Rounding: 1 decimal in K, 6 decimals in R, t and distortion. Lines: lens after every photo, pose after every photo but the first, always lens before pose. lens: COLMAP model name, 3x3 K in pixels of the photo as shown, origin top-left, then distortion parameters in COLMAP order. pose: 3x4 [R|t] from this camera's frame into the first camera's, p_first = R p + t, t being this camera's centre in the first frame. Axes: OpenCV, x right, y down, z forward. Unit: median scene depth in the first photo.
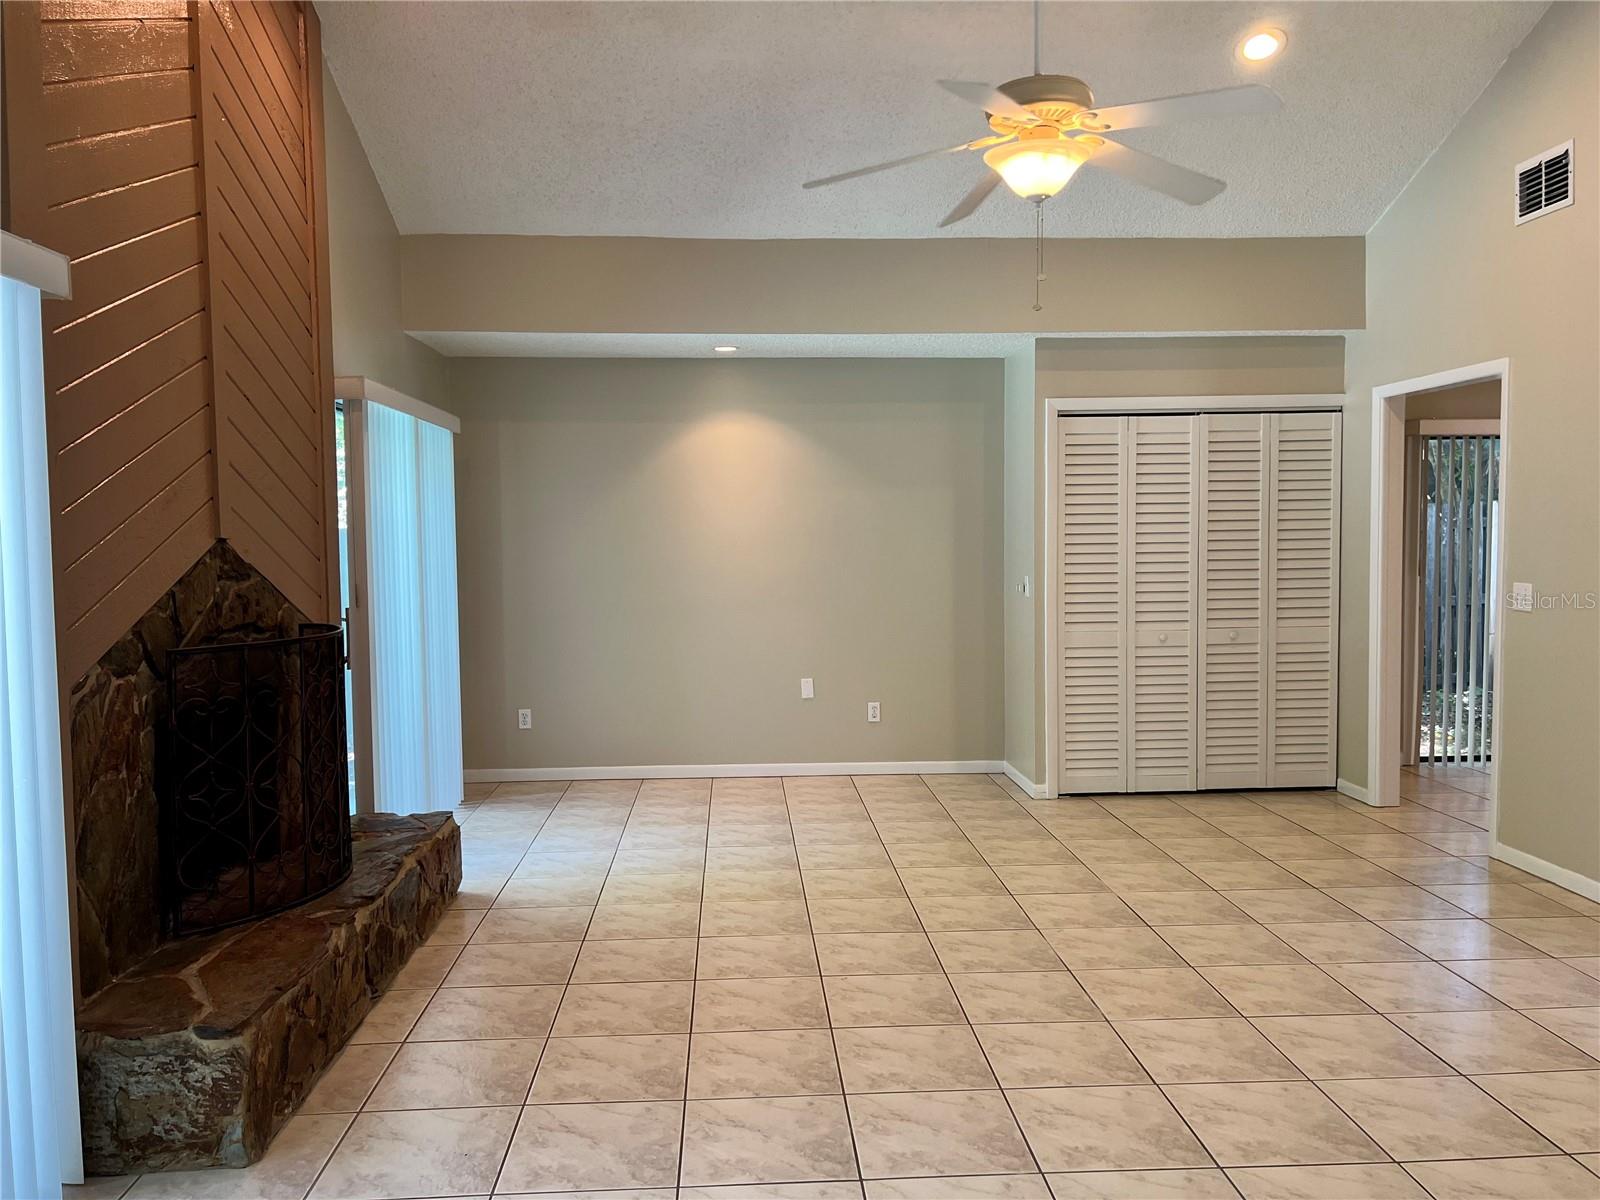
lens RADIAL K [[1207.8, 0, 793.4], [0, 1207.8, 604.3], [0, 0, 1]] dist [0.059422, -0.062821]
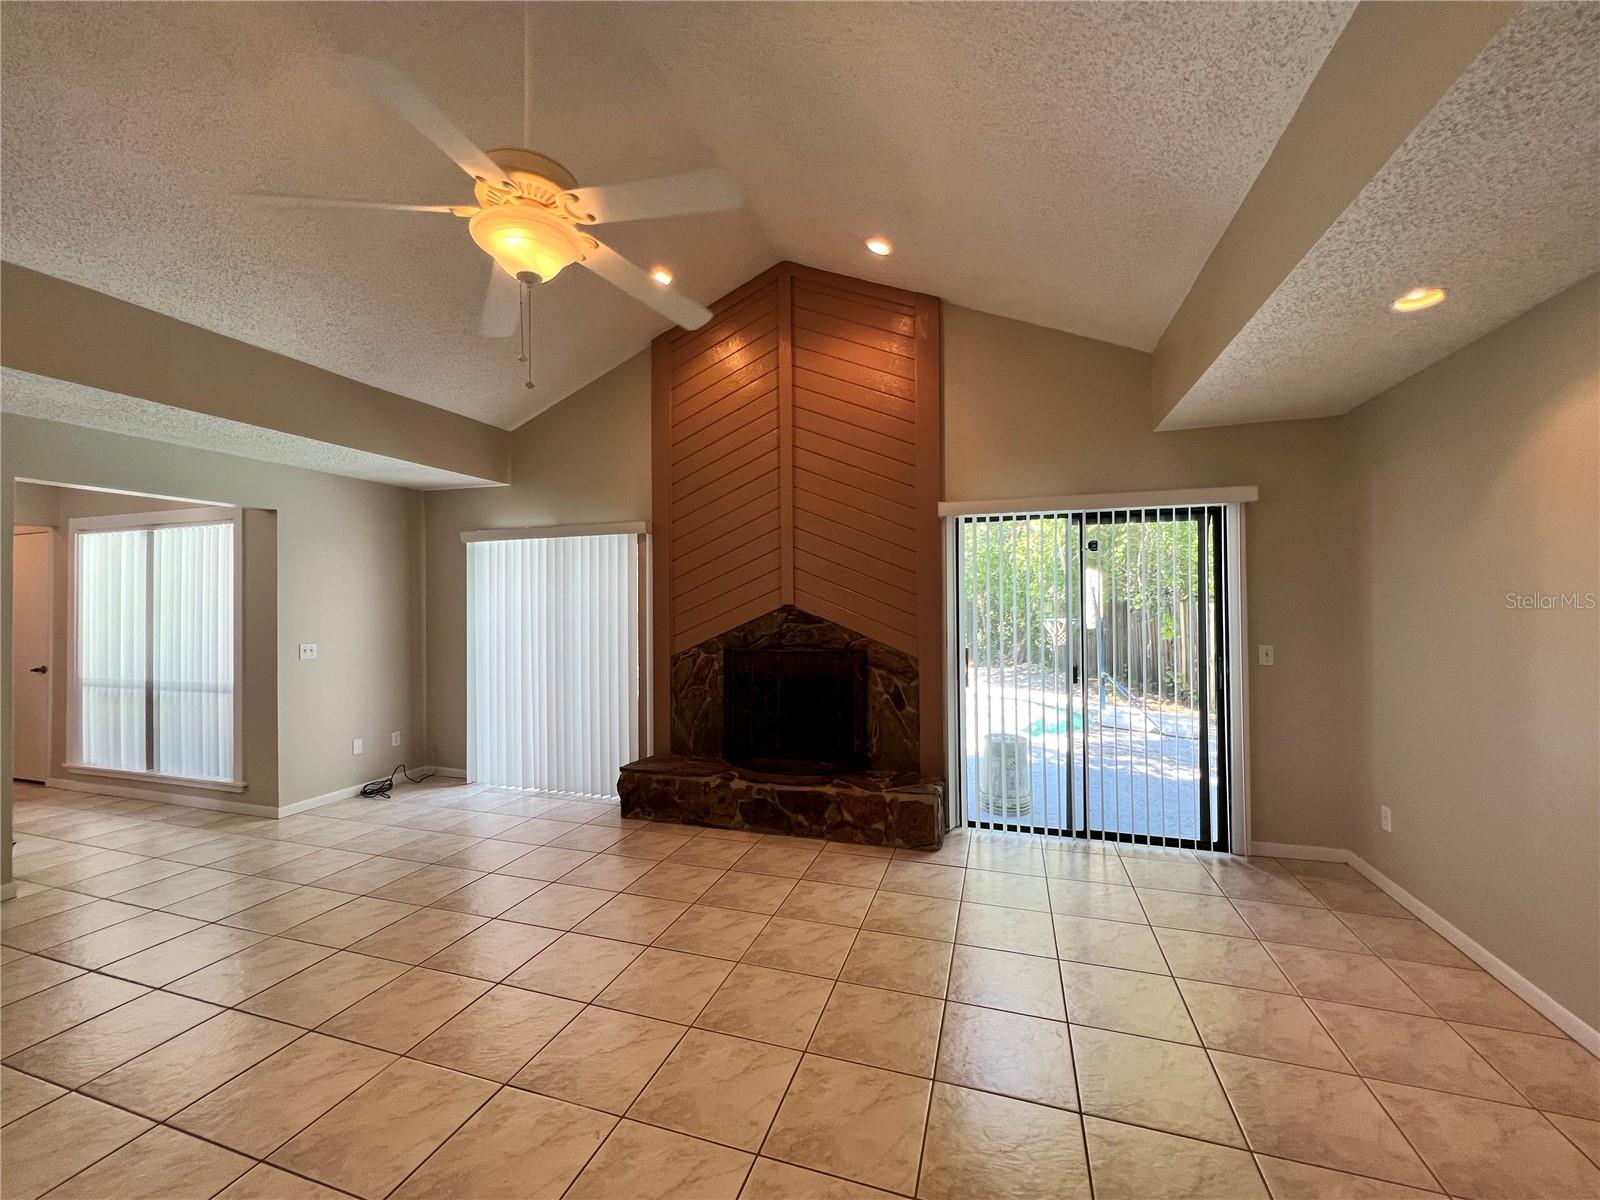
lens RADIAL K [[642.1, 0, 796.6], [0, 642.1, 598.1], [0, 0, 1]] dist [0.001372, 0.000057]
pose [[-0.367298, 0.000886, -0.930103, 0.537510], [-0.044298, 0.998848, 0.018444, -0.075202], [0.929048, 0.047976, -0.366836, 1.232412]]
